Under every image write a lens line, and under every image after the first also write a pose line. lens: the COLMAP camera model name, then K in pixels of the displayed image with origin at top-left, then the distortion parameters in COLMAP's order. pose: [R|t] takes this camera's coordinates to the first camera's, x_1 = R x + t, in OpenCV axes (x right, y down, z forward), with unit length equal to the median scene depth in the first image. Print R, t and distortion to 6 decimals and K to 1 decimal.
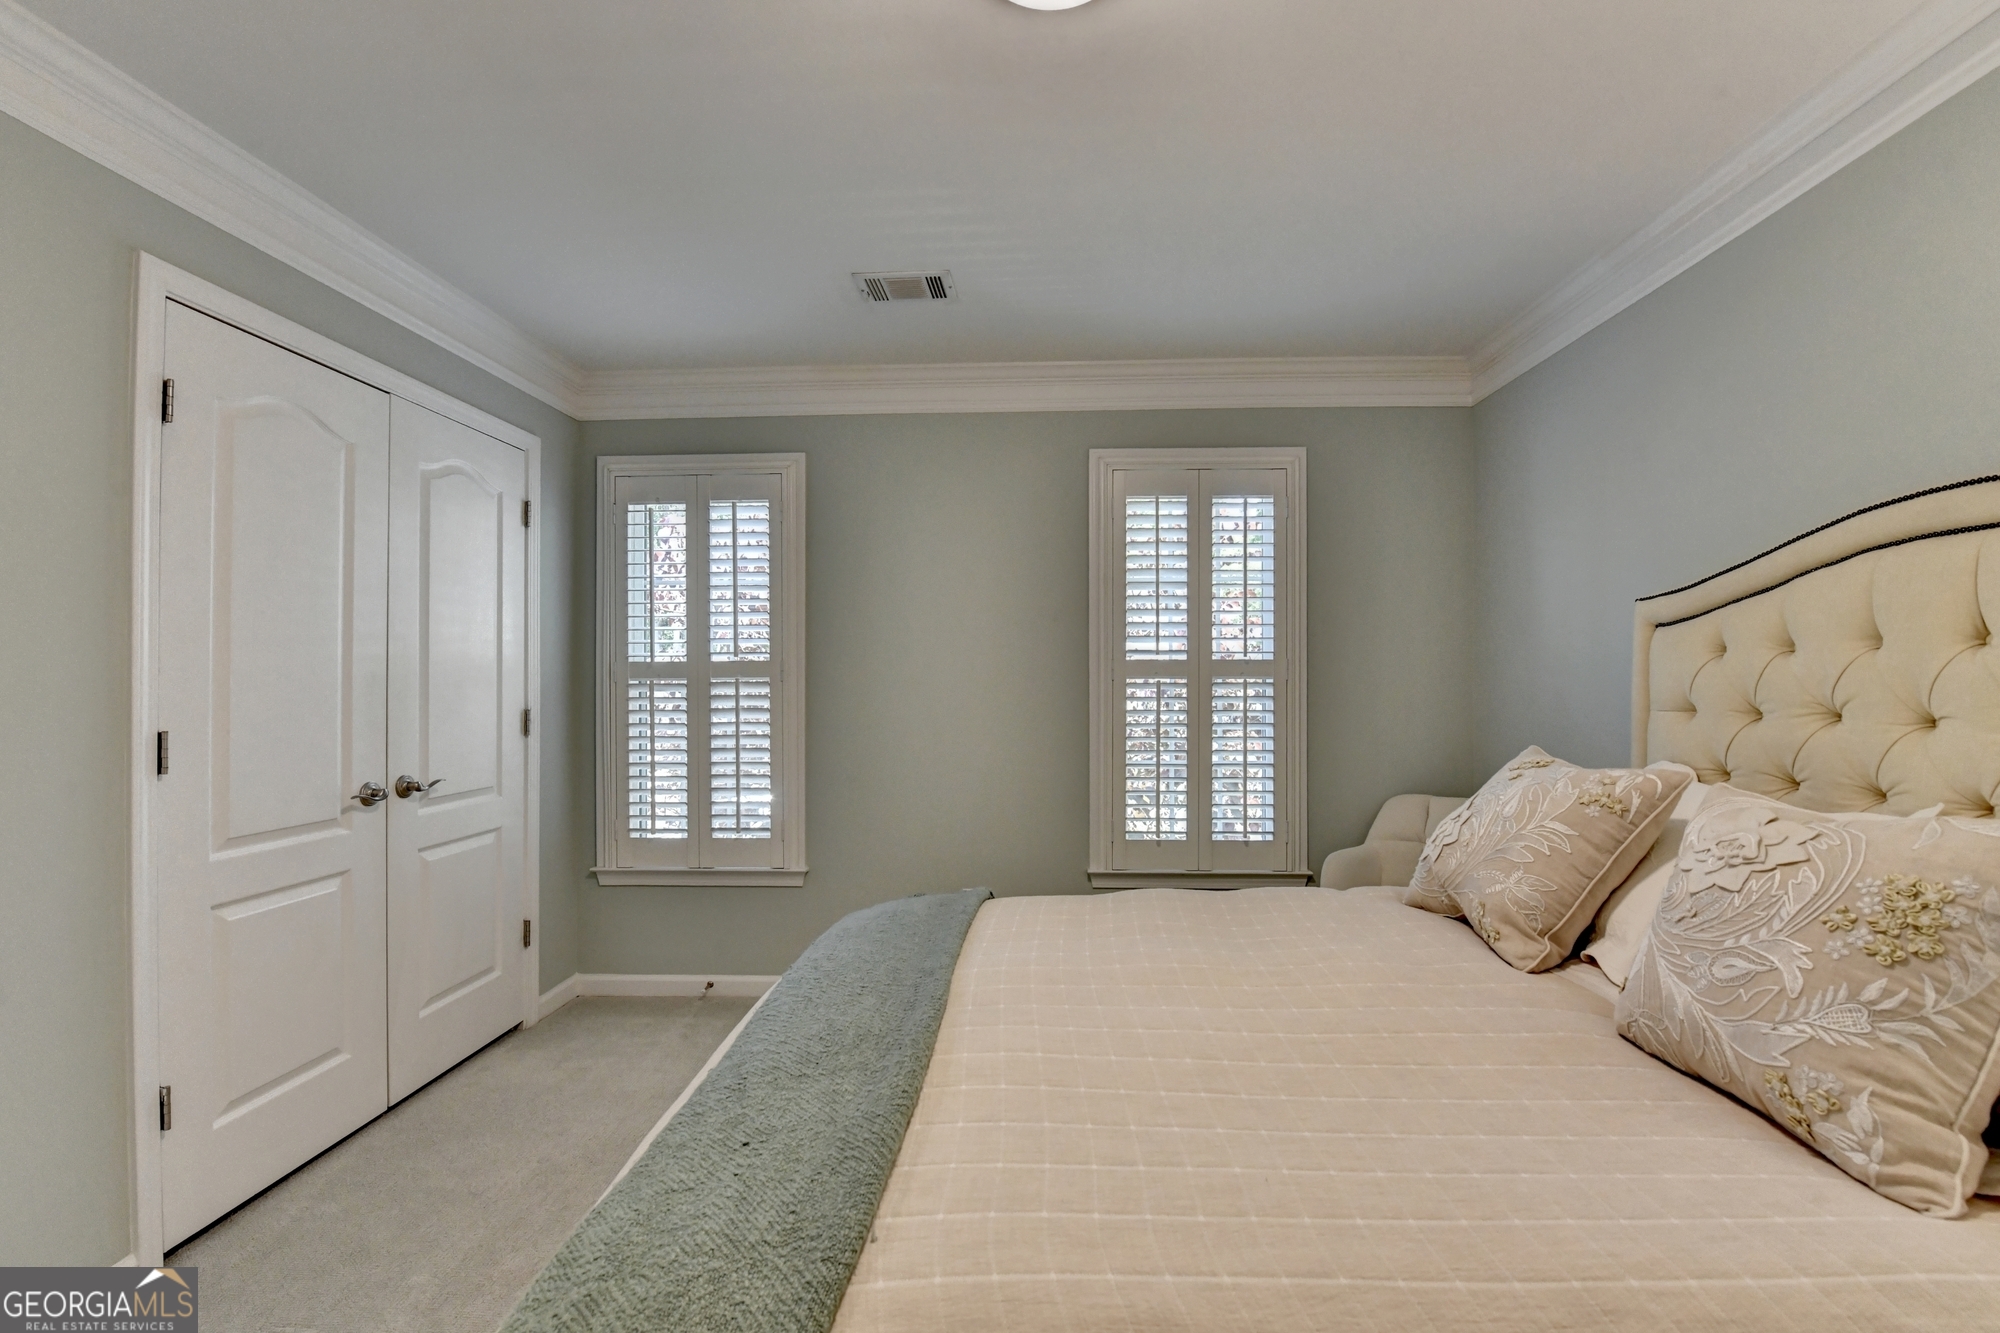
lens RADIAL K [[819.9, 0, 1026.5], [0, 819.9, 698.6], [0, 0, 1]] dist [-0.010876, -0.008890]
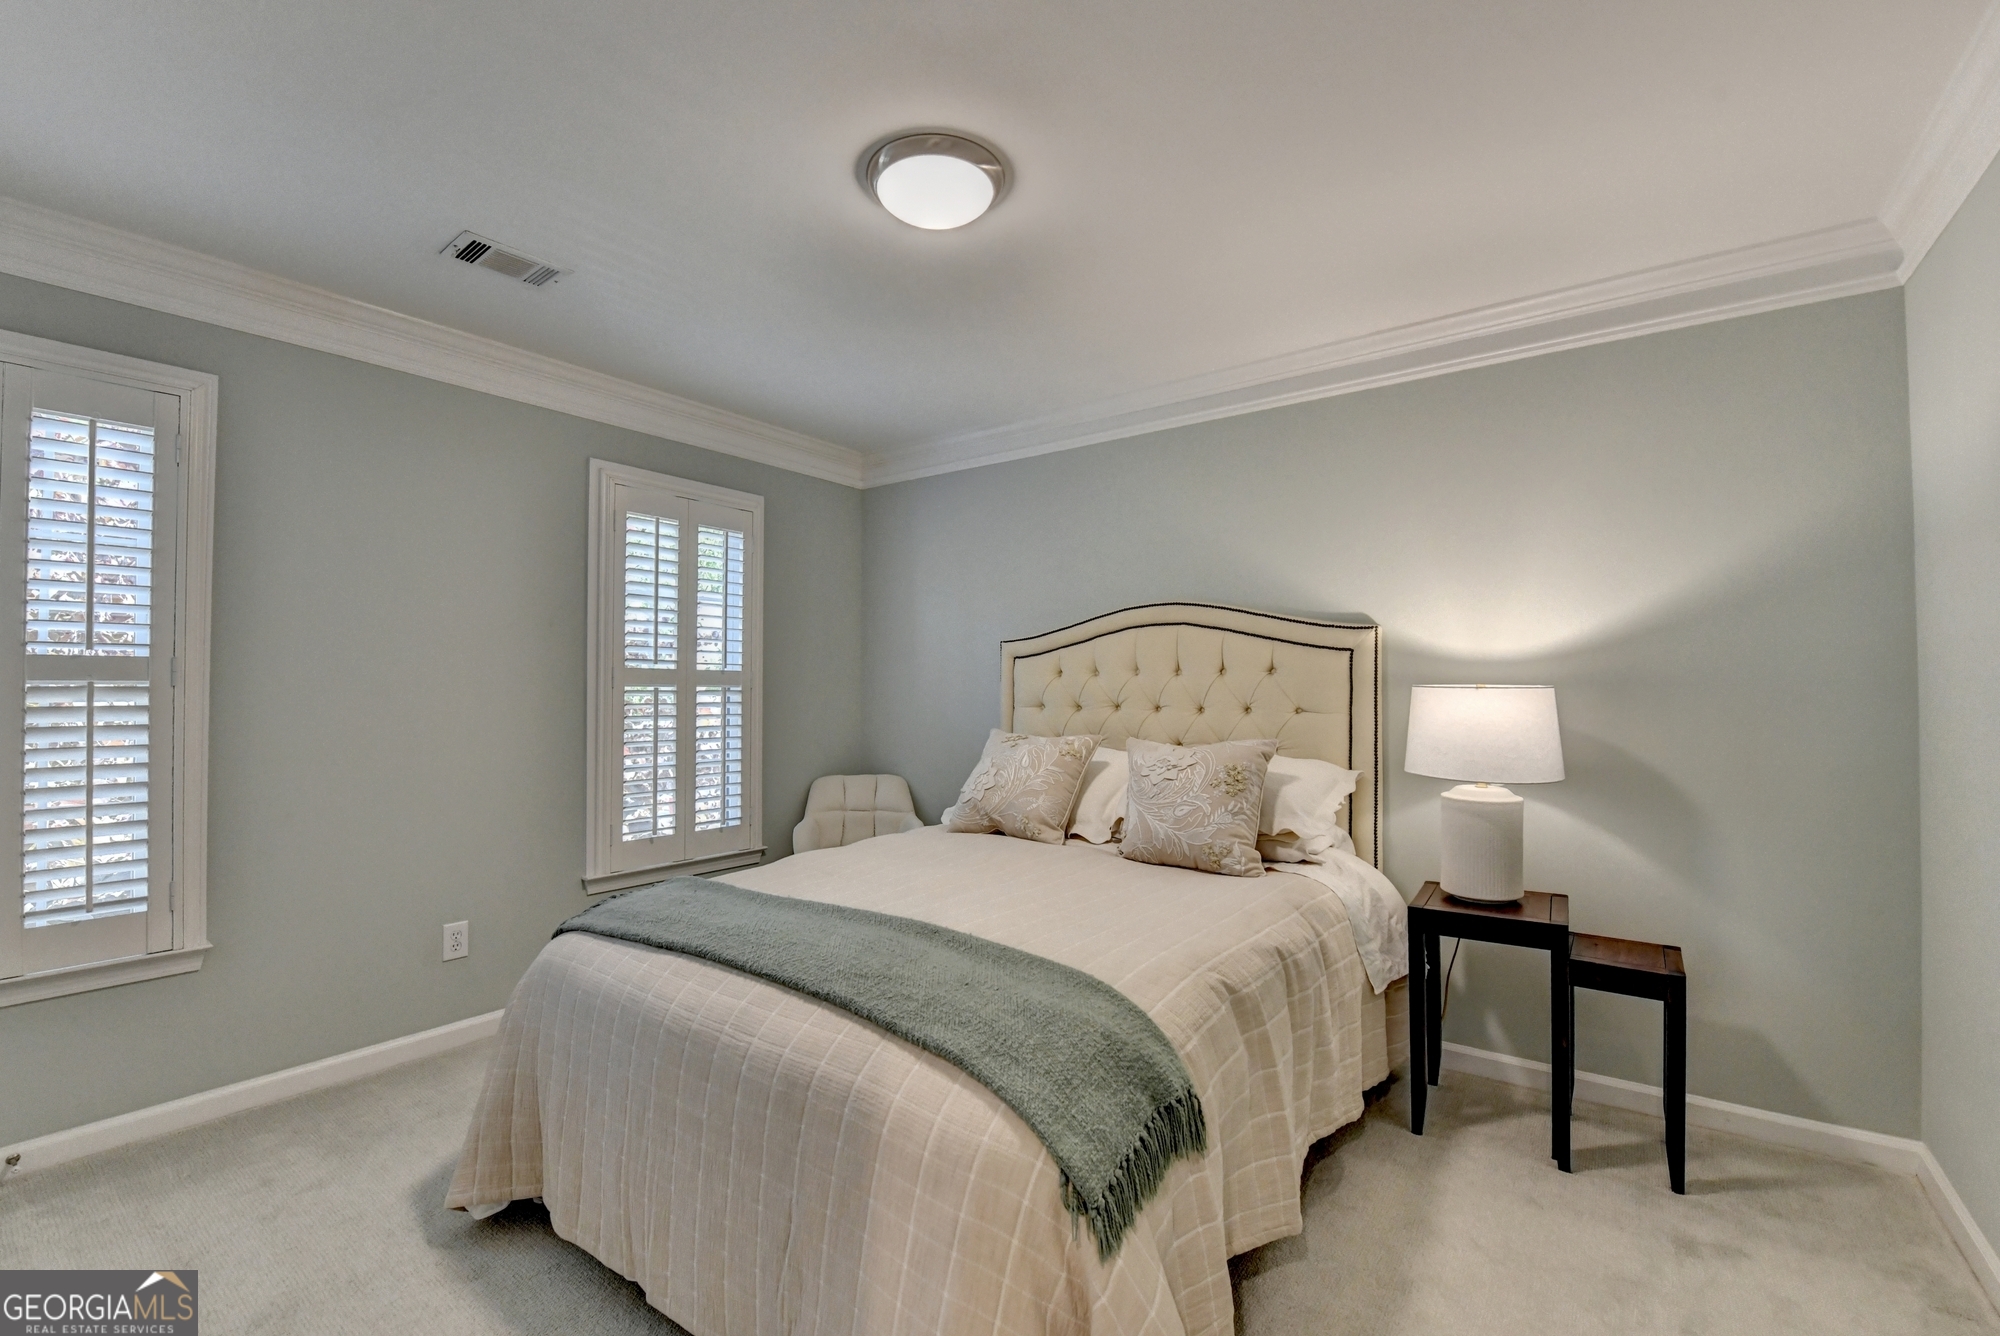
lens RADIAL K [[826.2, 0, 994.5], [0, 826.2, 709.1], [0, 0, 1]] dist [-0.015859, -0.002593]
pose [[0.582449, -0.015164, 0.812726, -0.470558], [0.014091, 0.999864, 0.008557, 0.002608], [-0.812745, 0.006468, 0.582583, 0.010700]]
